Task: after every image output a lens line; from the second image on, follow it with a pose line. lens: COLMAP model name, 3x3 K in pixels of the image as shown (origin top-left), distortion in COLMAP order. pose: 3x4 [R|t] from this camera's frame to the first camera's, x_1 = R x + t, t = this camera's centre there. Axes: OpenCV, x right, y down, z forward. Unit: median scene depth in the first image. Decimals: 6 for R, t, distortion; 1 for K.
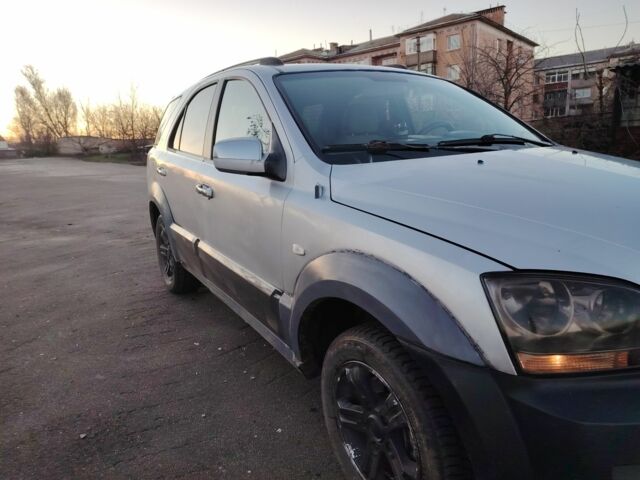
lens RADIAL K [[428.6, 0, 320.0], [0, 428.6, 240.0], [0, 0, 1]] dist [0.003980, -0.003257]
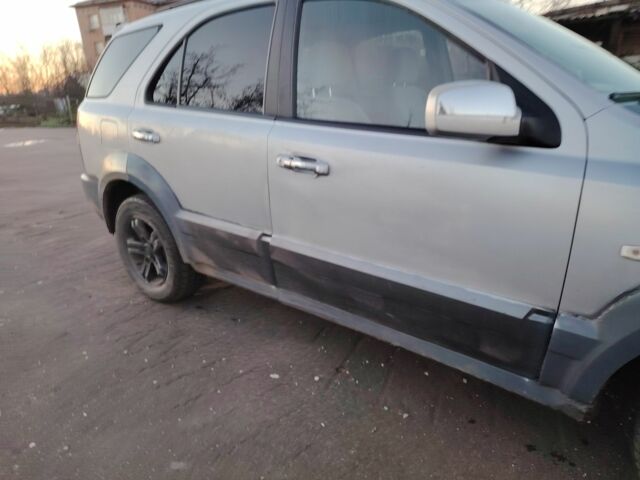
lens RADIAL K [[419.1, 0, 313.0], [0, 419.1, 239.9], [0, 0, 1]] dist [0.044173, -0.041785]
pose [[0.944207, -0.099578, 0.313938, -0.374035], [0.069157, 0.991892, 0.106618, -0.052834], [-0.322009, -0.078958, 0.943438, 0.278616]]
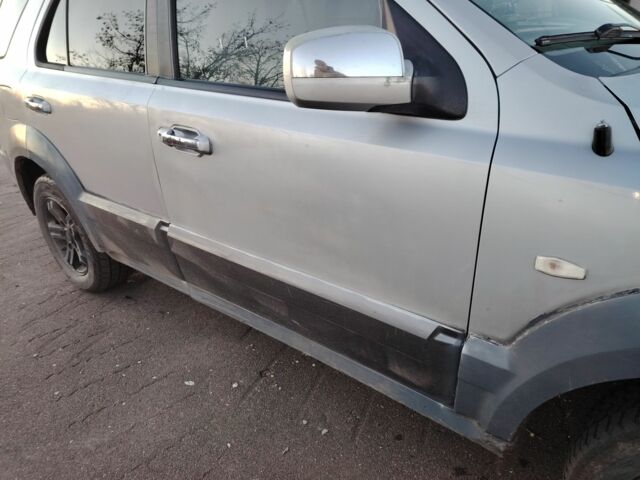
lens RADIAL K [[428.6, 0, 320.0], [0, 428.6, 240.0], [0, 0, 1]] dist [0.003980, -0.003257]
pose [[0.941565, -0.161993, 0.295321, -0.226628], [0.102424, 0.972937, 0.207130, -0.068835], [-0.320882, -0.164779, 0.932675, 0.326379]]
